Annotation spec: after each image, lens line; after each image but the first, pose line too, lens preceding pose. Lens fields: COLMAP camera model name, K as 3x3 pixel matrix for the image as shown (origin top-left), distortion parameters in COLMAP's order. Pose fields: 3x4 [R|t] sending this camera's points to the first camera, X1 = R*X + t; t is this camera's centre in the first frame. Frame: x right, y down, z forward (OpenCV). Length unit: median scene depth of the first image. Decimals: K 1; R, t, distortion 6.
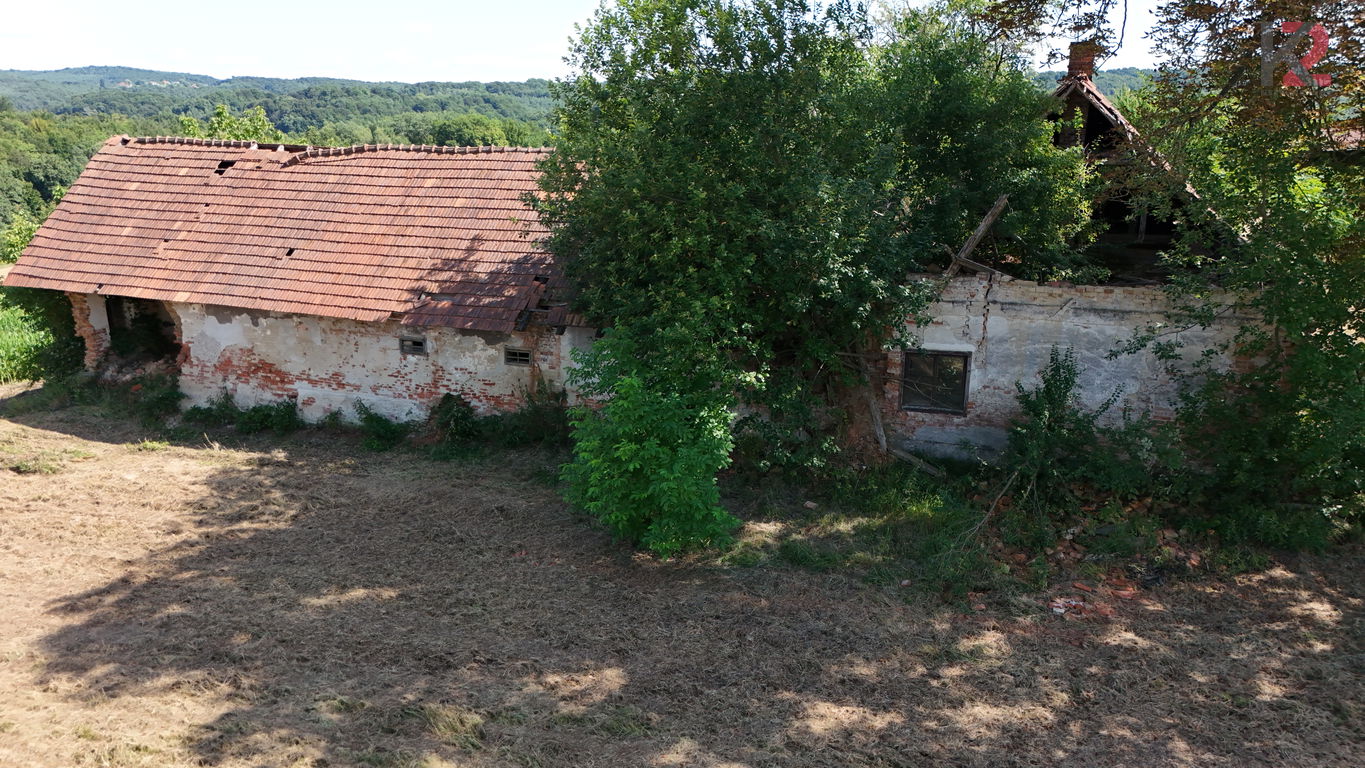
lens RADIAL K [[1016.0, 0, 681.9], [0, 1016.0, 374.5], [0, 0, 1]] dist [0.065926, -0.050851]
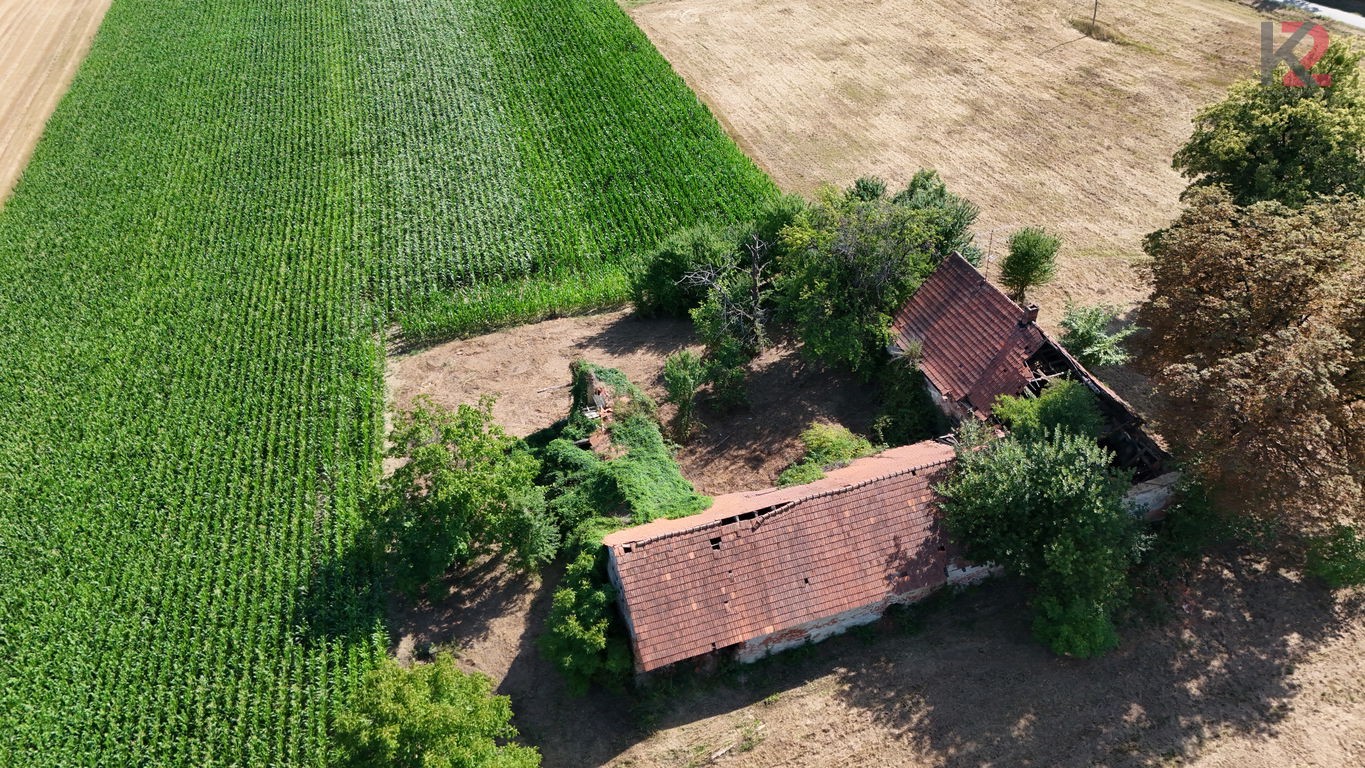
lens RADIAL K [[1016.0, 0, 686.5], [0, 1016.0, 380.1], [0, 0, 1]] dist [0.065926, -0.050851]
pose [[0.755951, -0.404459, 0.514735, -1.330996], [0.172077, 0.881421, 0.439871, -1.275654], [-0.631608, -0.243947, 0.735909, -0.146369]]
